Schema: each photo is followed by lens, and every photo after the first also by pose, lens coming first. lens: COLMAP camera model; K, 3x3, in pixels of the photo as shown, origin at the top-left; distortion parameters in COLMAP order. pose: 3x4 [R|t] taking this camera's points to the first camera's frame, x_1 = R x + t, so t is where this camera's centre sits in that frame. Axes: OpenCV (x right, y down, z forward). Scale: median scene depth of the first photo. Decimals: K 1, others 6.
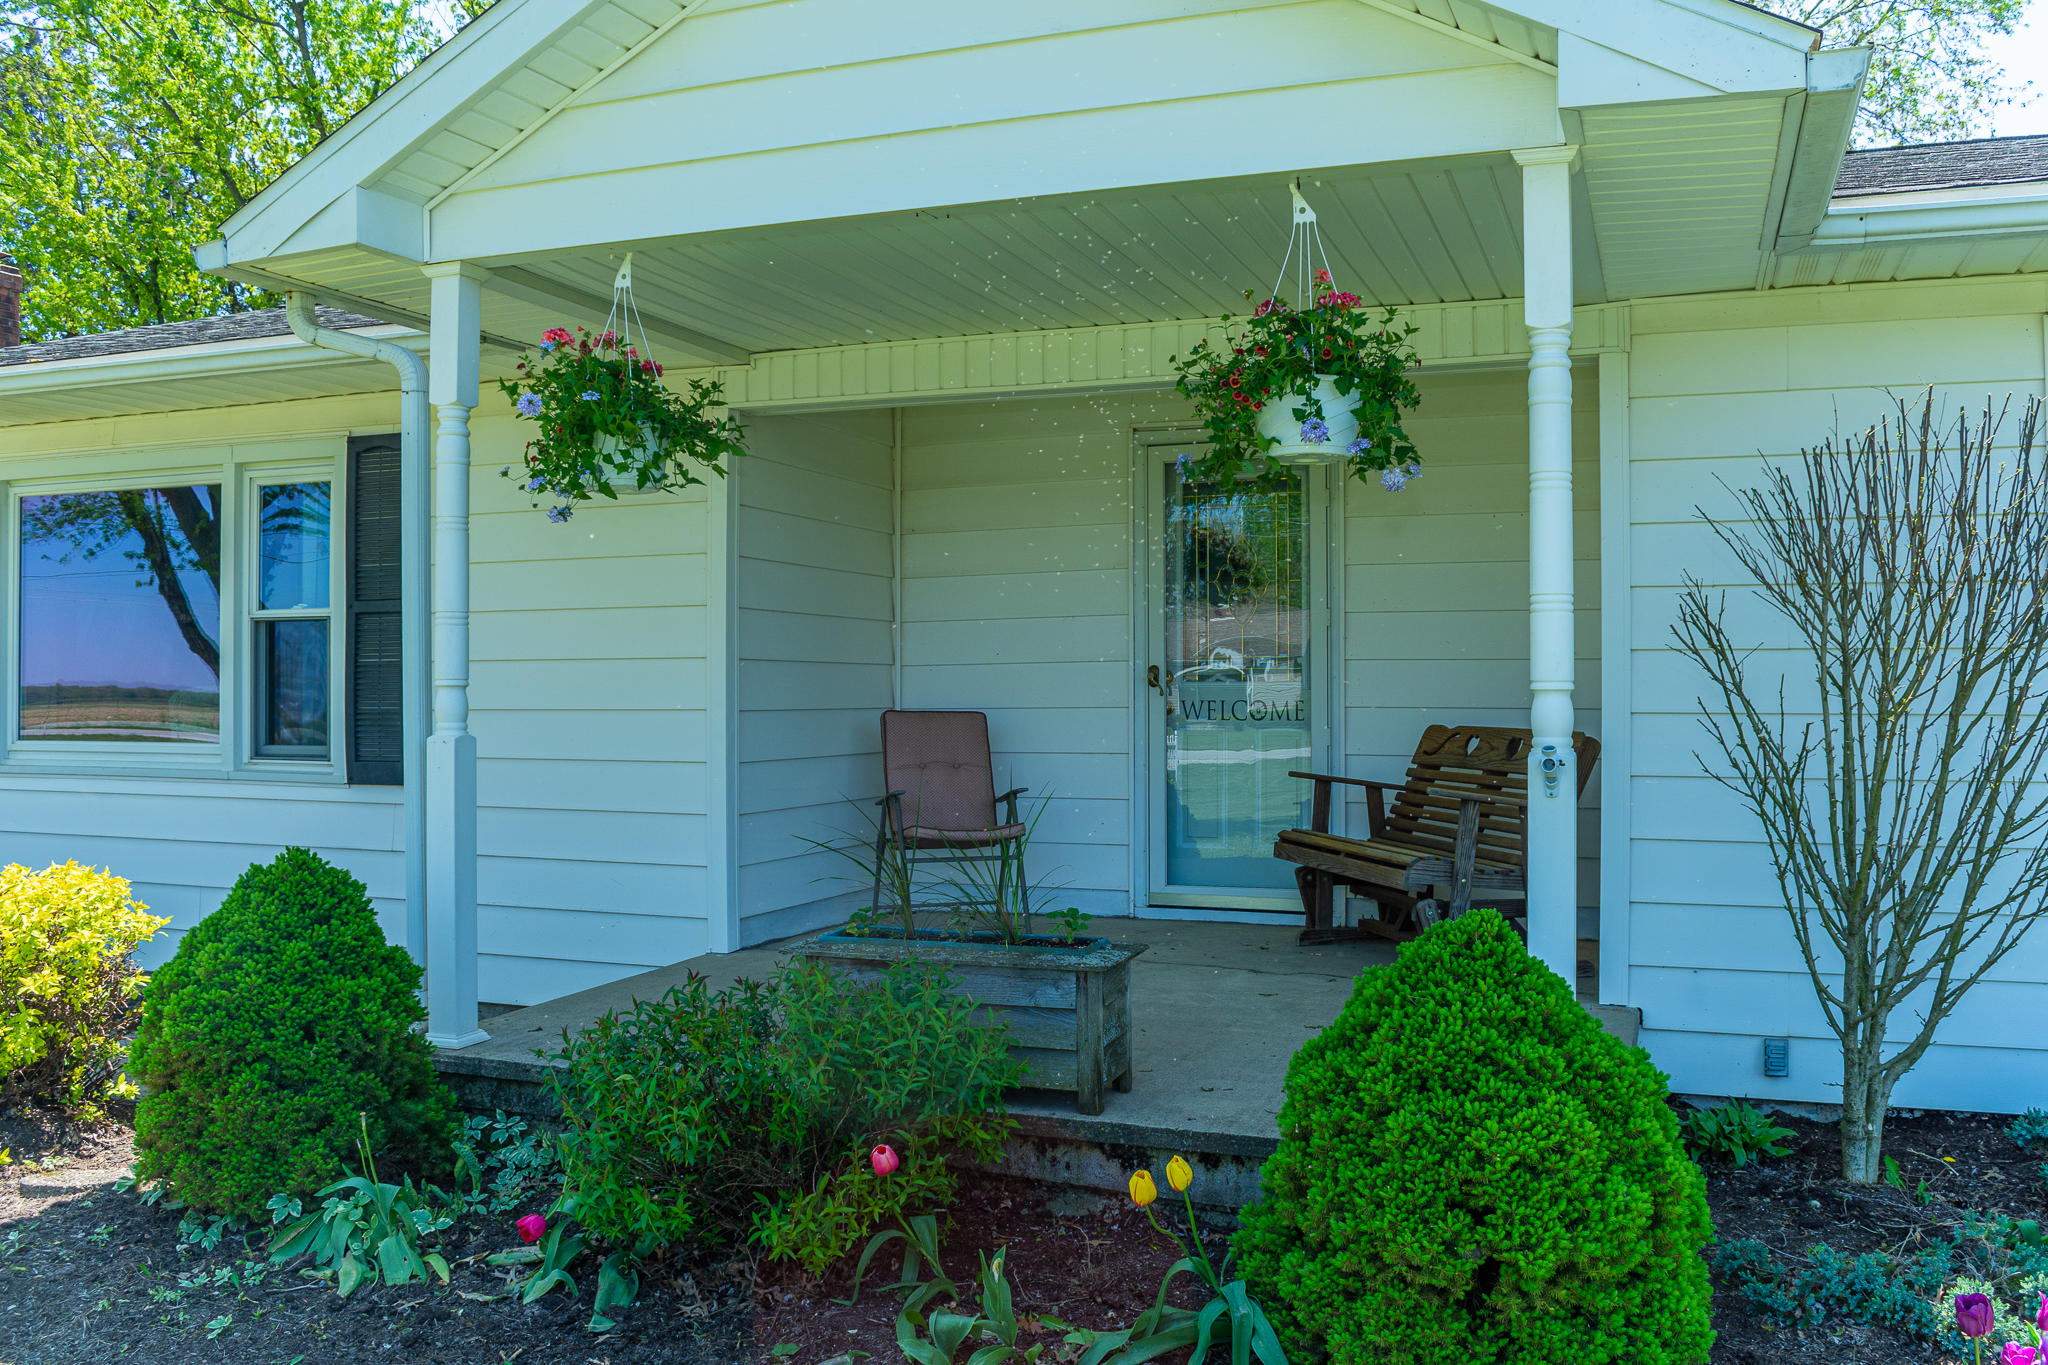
lens RADIAL K [[1731.5, 0, 1025.7], [0, 1731.5, 681.7], [0, 0, 1]] dist [-0.084847, 0.028295]
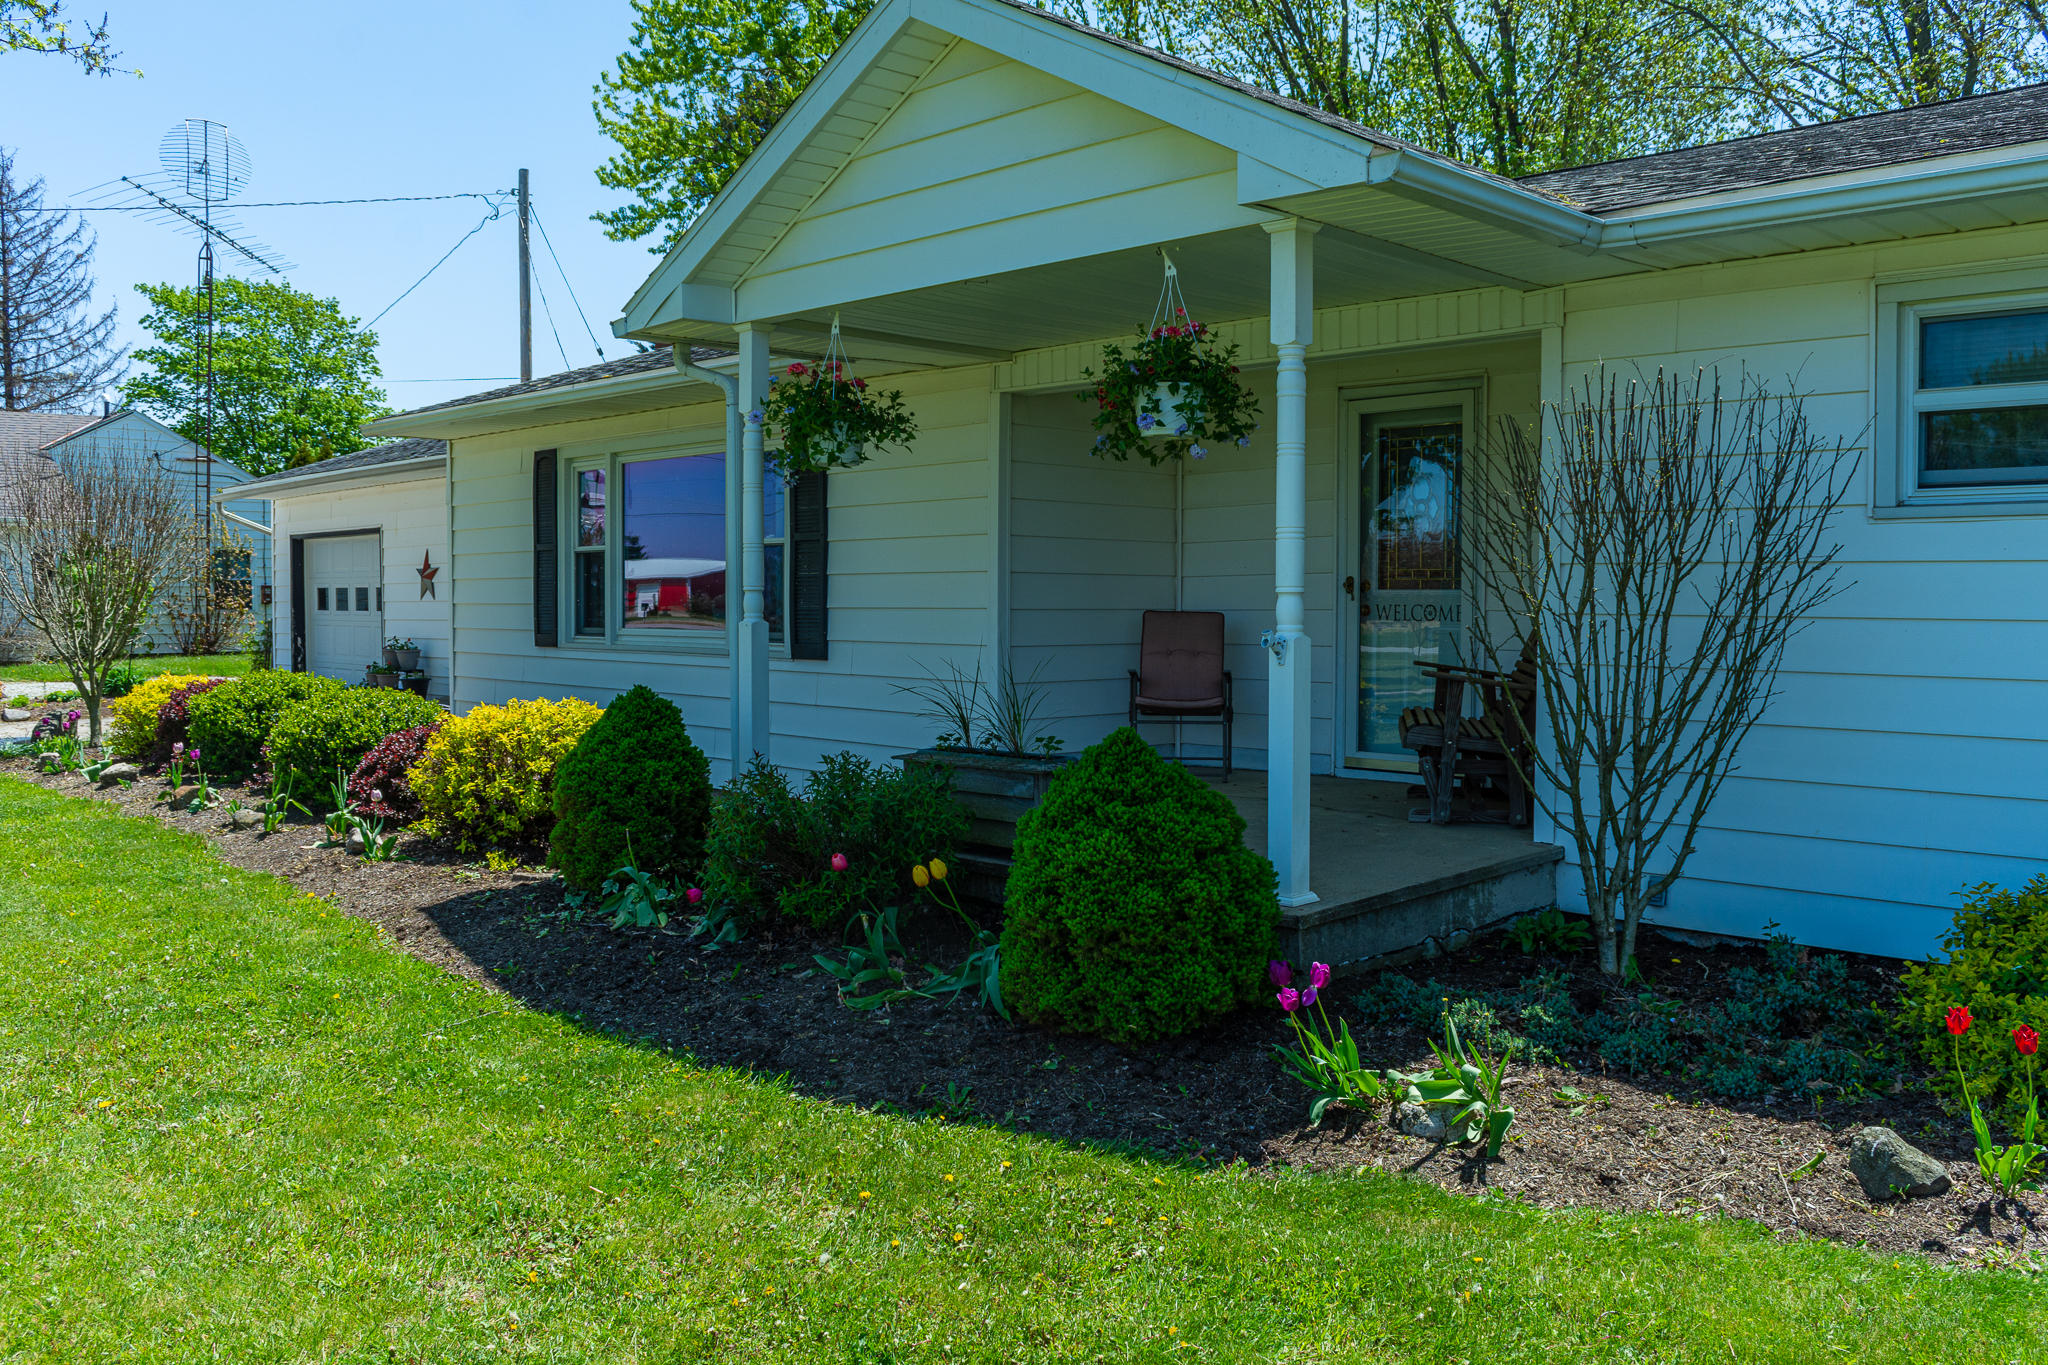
lens RADIAL K [[1731.5, 0, 1024.8], [0, 1731.5, 684.6], [0, 0, 1]] dist [-0.084847, 0.028295]
pose [[0.901812, 0.025277, -0.431388, 0.647403], [-0.002120, 0.998535, 0.054076, 0.003057], [0.432123, -0.047852, 0.900544, -0.373066]]
